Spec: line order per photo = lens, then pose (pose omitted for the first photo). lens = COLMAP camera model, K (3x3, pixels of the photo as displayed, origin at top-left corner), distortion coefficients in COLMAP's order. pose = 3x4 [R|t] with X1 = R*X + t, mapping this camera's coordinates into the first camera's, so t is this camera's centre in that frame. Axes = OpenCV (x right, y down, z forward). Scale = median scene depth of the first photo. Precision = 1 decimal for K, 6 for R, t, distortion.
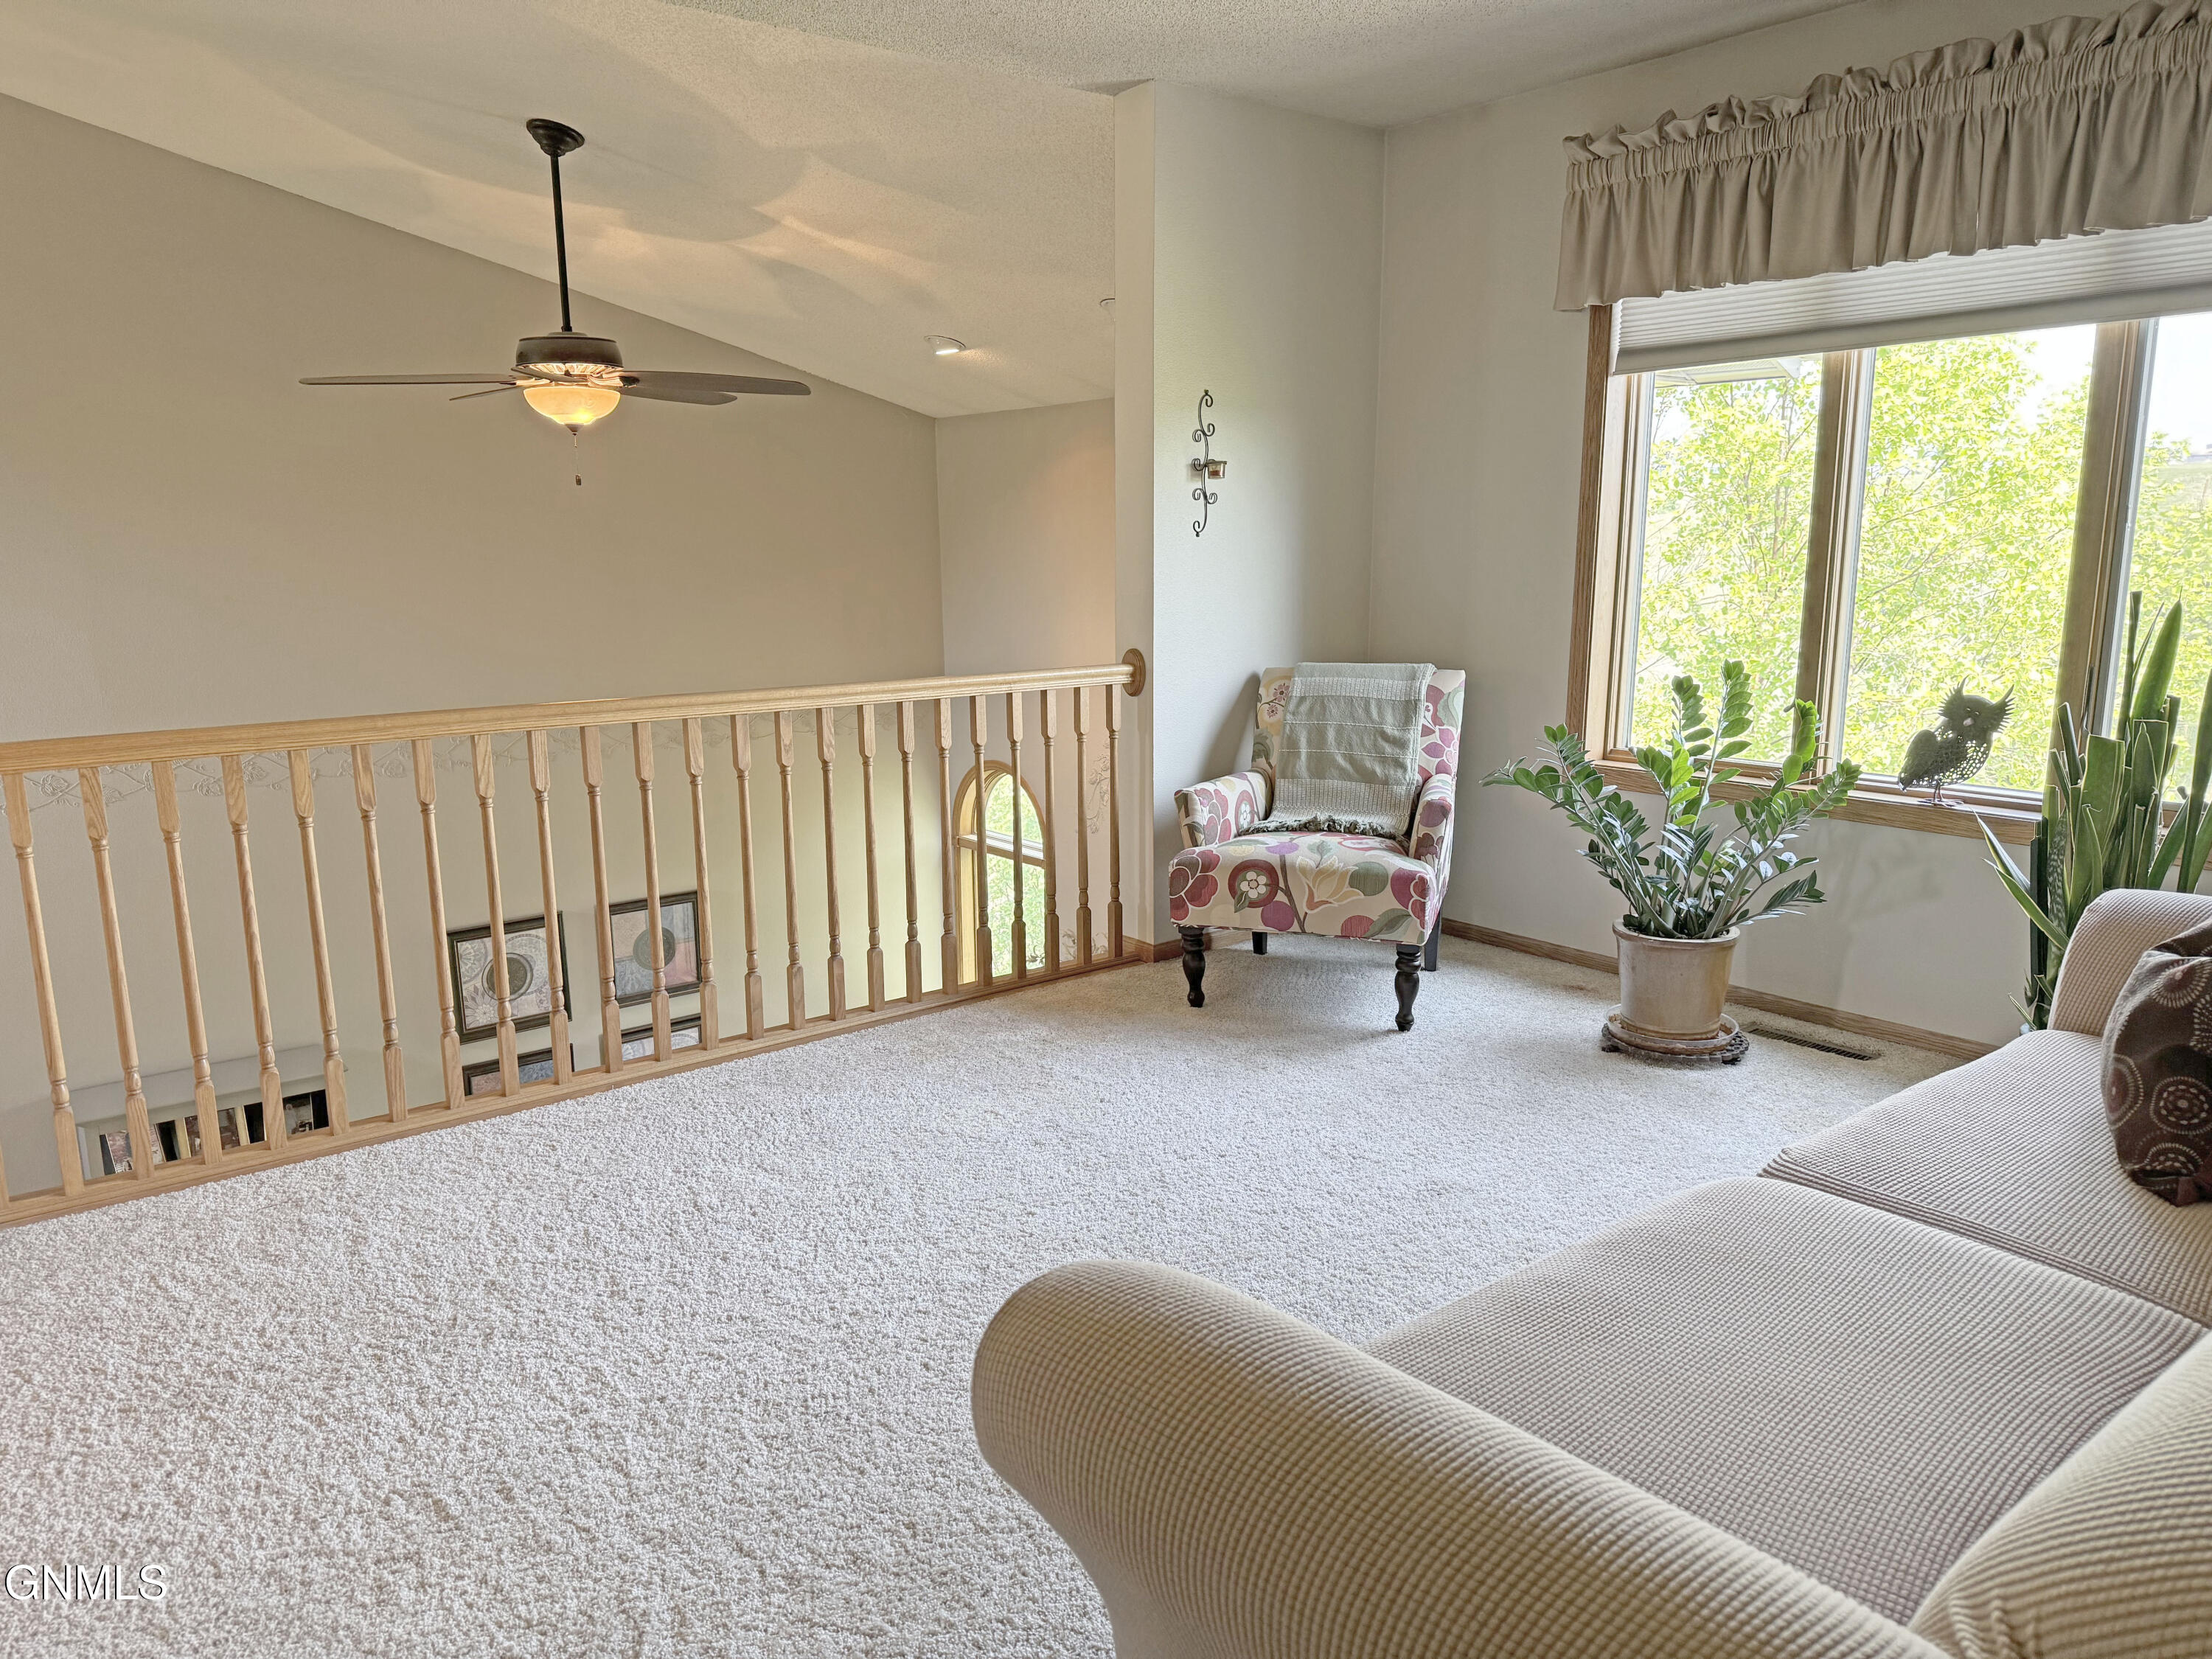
lens RADIAL K [[1523.7, 0, 1106.0], [0, 1523.7, 829.5], [0, 0, 1]] dist [0.138110, -0.232137]
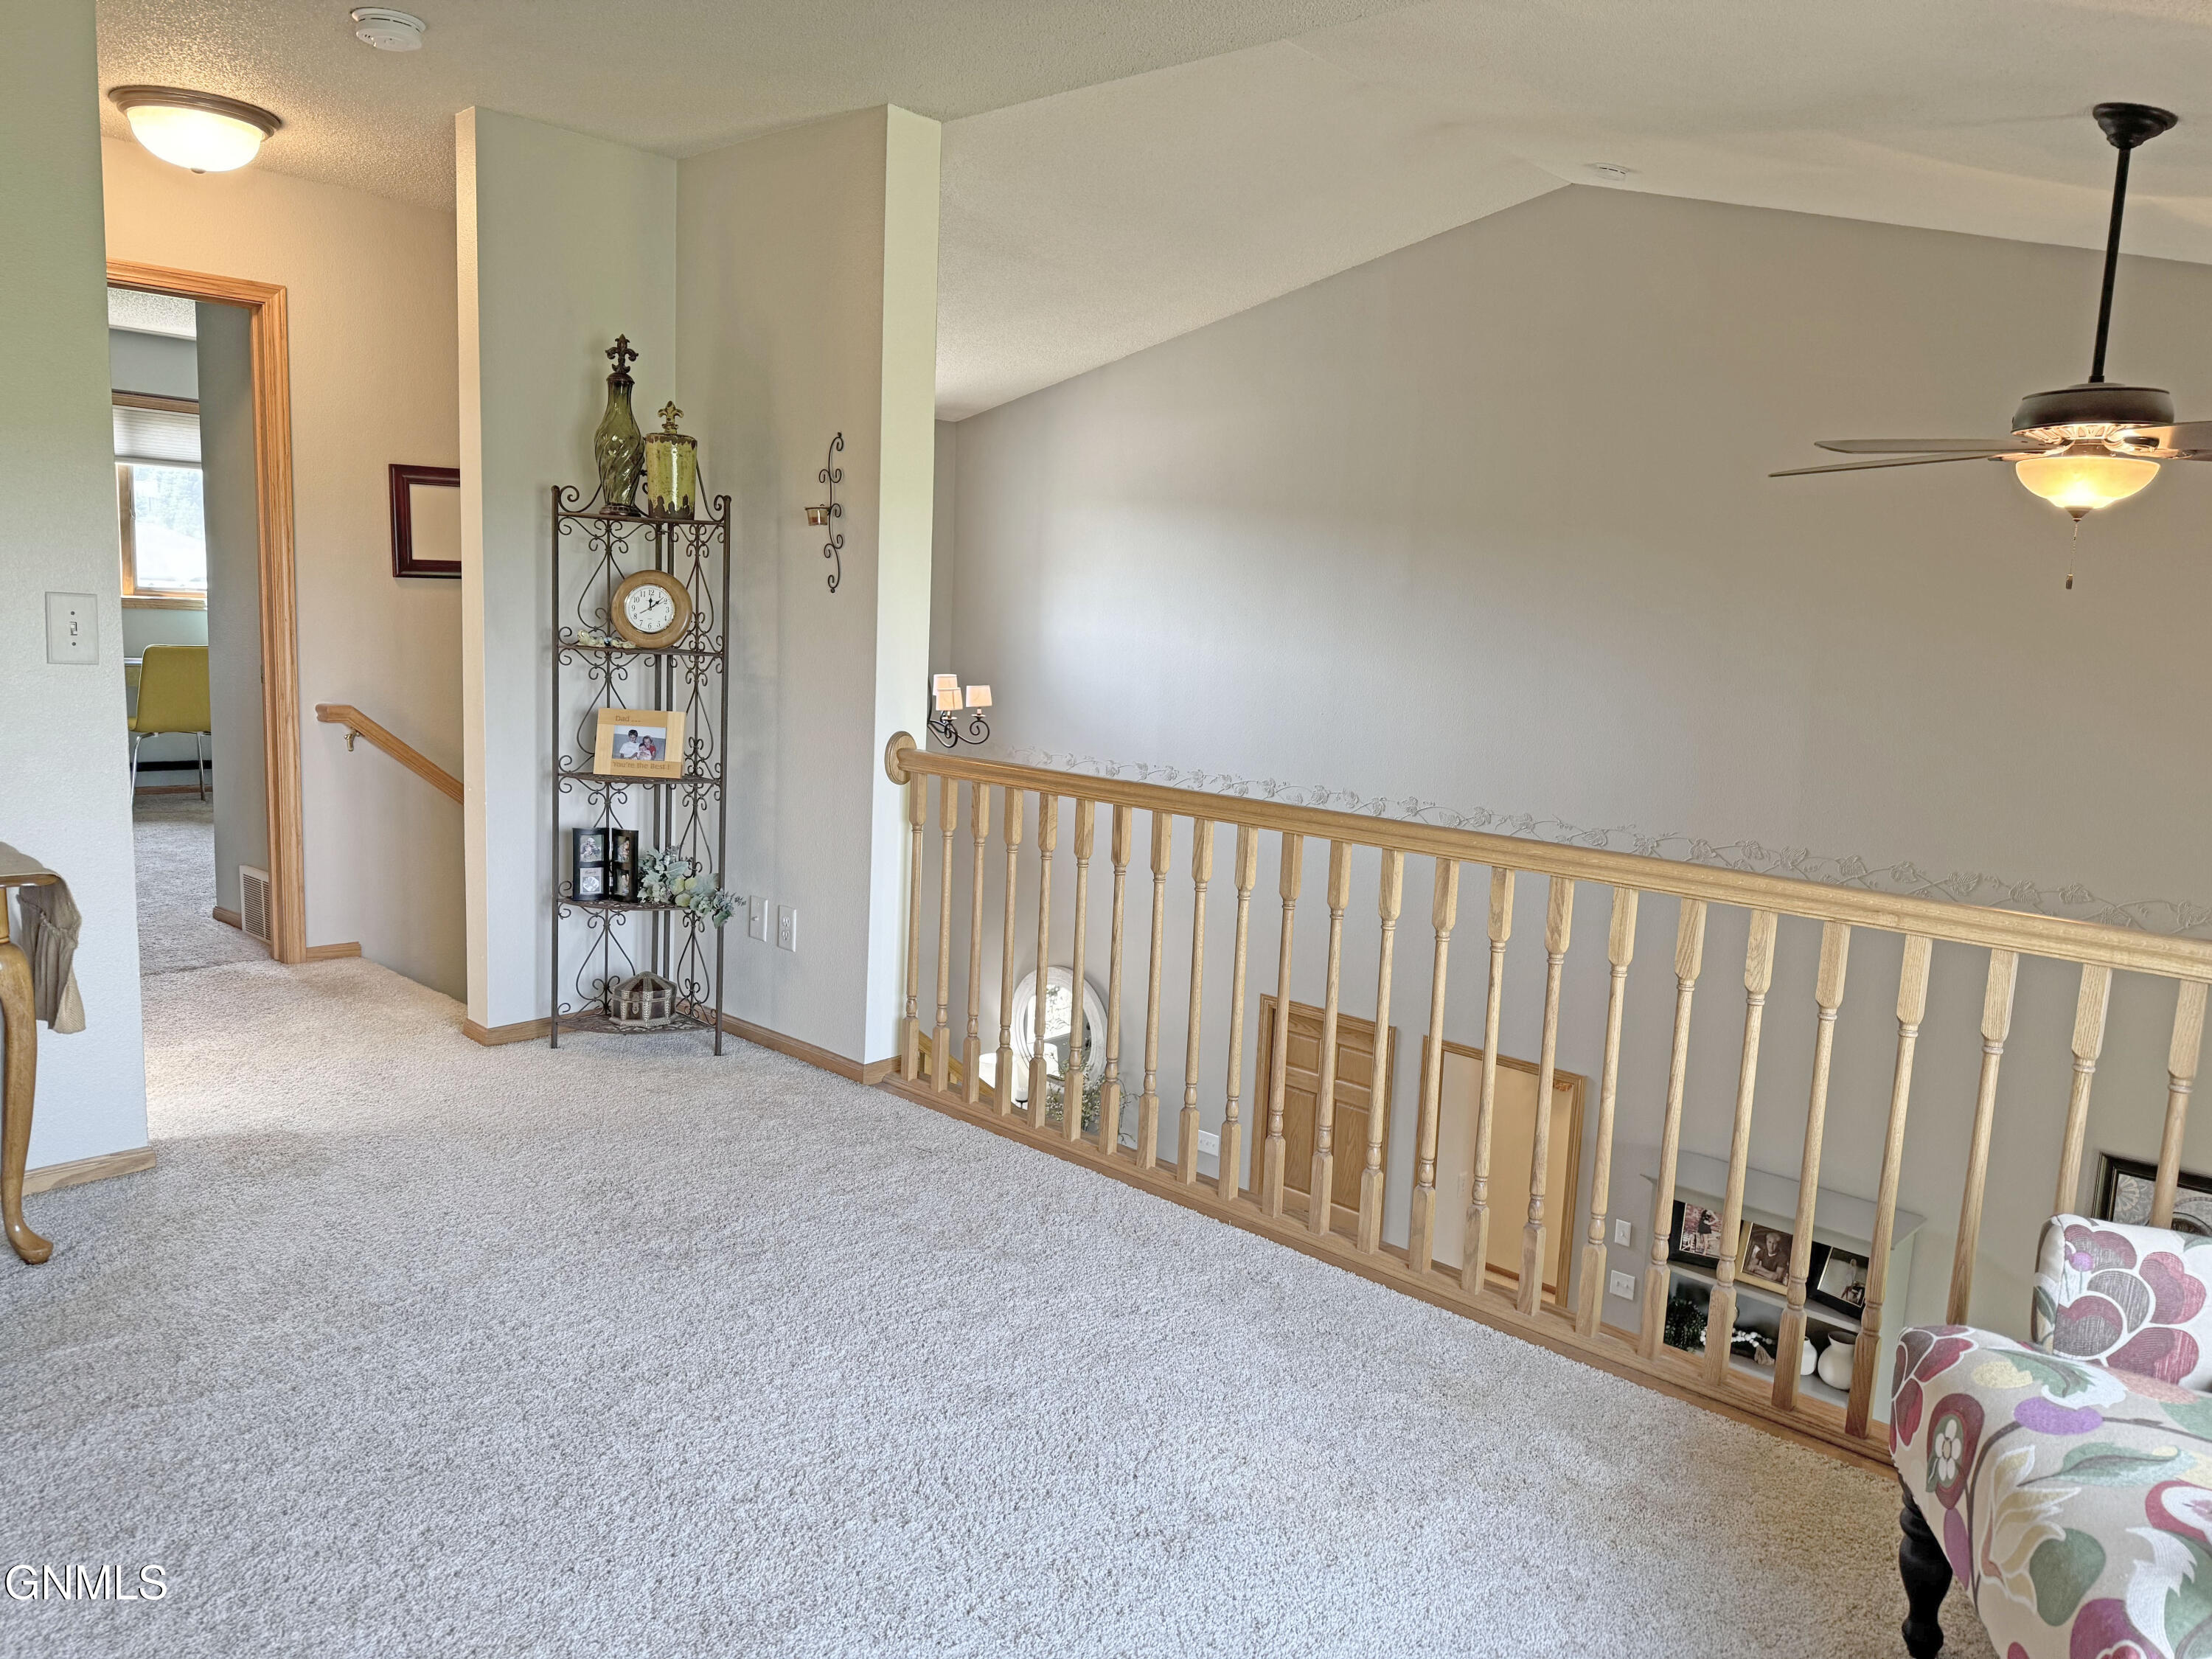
lens RADIAL K [[1523.7, 0, 1106.0], [0, 1523.7, 829.5], [0, 0, 1]] dist [0.138110, -0.232137]
pose [[0.073816, 0.151053, -0.985766, 0.369761], [-0.221450, 0.966267, 0.131482, -0.109131], [0.972374, 0.208593, 0.104777, 0.514283]]
